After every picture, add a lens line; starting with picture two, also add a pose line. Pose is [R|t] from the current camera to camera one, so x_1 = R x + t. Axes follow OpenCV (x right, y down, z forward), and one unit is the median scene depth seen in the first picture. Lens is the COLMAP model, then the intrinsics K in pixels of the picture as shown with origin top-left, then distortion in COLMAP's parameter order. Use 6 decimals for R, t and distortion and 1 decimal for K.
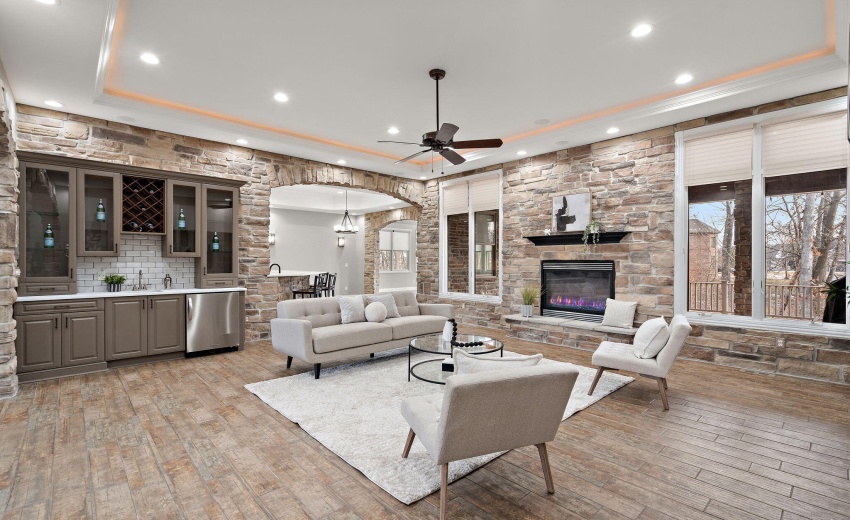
lens RADIAL K [[383.9, 0, 425.0], [0, 383.9, 260.0], [0, 0, 1]] dist [-0.001264, 0.000085]
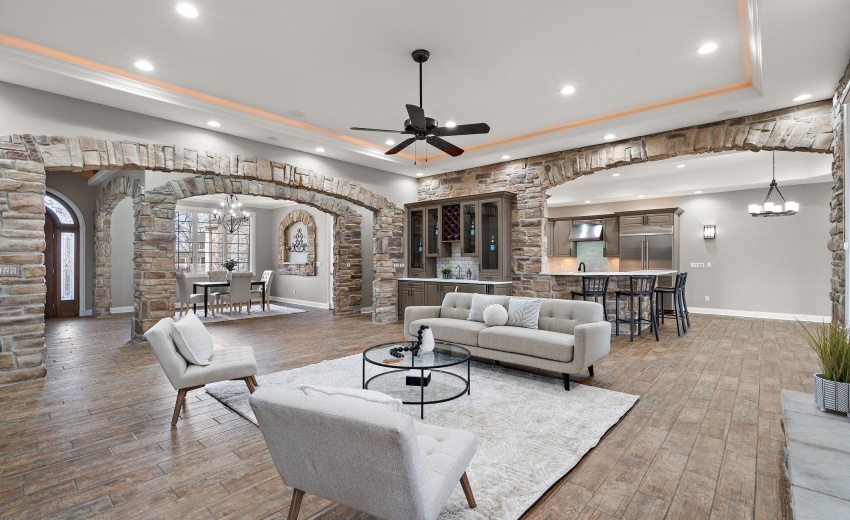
lens RADIAL K [[383.9, 0, 425.0], [0, 383.9, 260.0], [0, 0, 1]] dist [-0.001264, 0.000085]
pose [[0.094699, 0.003168, -0.995501, 0.625323], [0.002388, 0.999991, 0.003409, -0.000532], [0.995503, -0.002700, 0.094691, 0.608350]]
